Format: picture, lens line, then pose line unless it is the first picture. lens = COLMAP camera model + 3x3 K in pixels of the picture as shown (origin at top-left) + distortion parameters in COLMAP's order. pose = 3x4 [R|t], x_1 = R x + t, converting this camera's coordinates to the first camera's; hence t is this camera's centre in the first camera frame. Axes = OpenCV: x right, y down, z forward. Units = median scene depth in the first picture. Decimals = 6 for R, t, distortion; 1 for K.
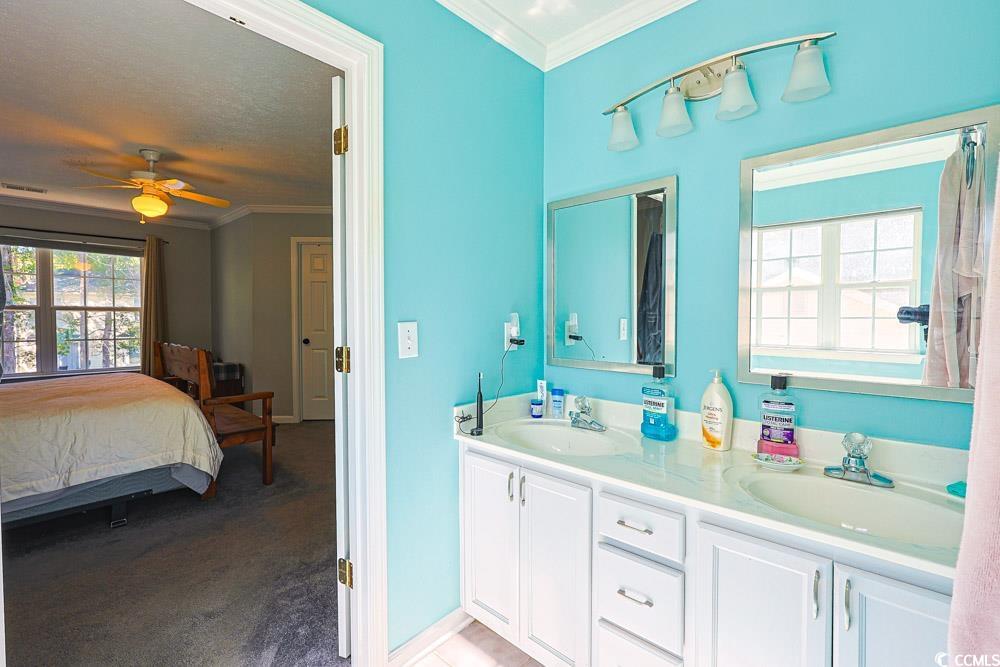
lens RADIAL K [[434.6, 0, 490.7], [0, 434.6, 330.8], [0, 0, 1]] dist [0.002292, -0.001561]
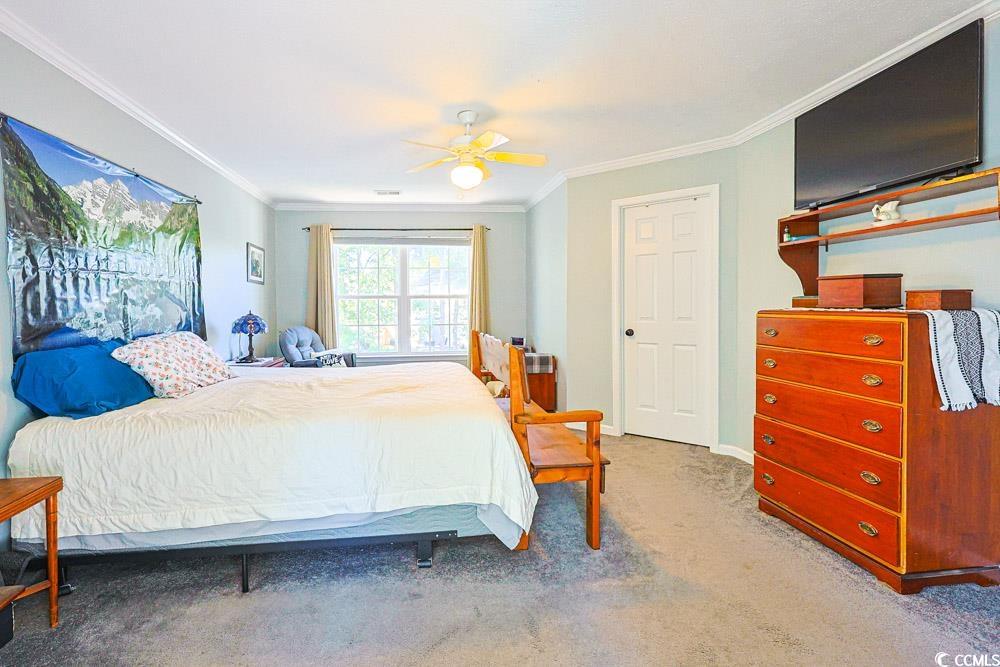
lens RADIAL K [[434.6, 0, 469.5], [0, 434.6, 309.8], [0, 0, 1]] dist [0.002292, -0.001561]
pose [[0.763563, -0.000454, -0.645733, -0.224298], [-0.007594, 0.999924, -0.009683, -0.011193], [0.645689, 0.012298, 0.763502, 0.354857]]
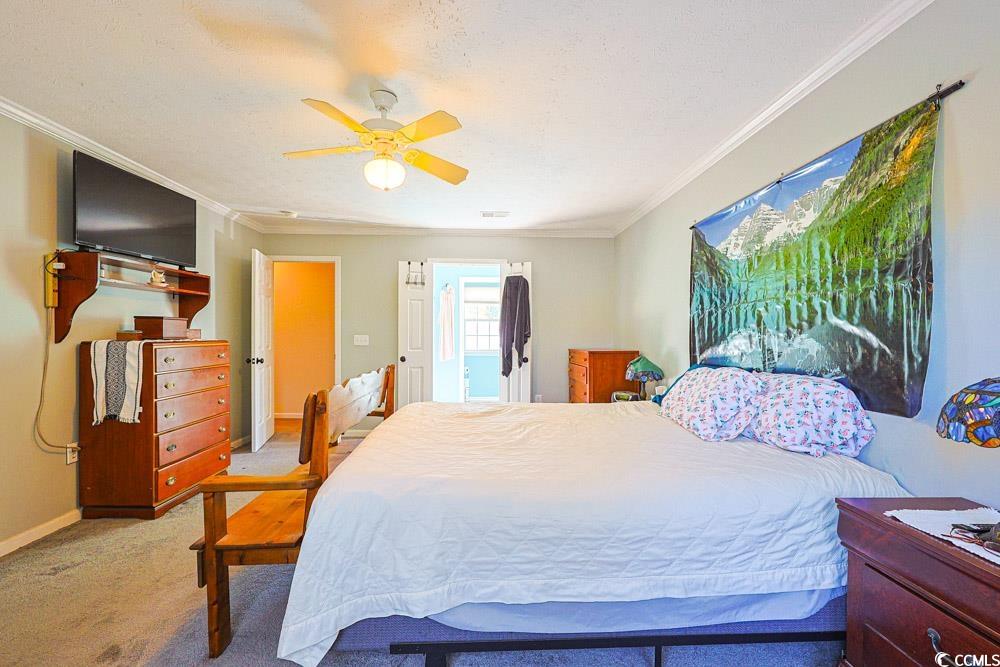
lens RADIAL K [[434.6, 0, 501.1], [0, 434.6, 330.5], [0, 0, 1]] dist [0.002292, -0.001561]
pose [[-0.712182, -0.002061, 0.701992, -2.075206], [0.014750, 0.999731, 0.017899, -0.071840], [-0.701840, 0.023102, -0.711960, 1.969780]]
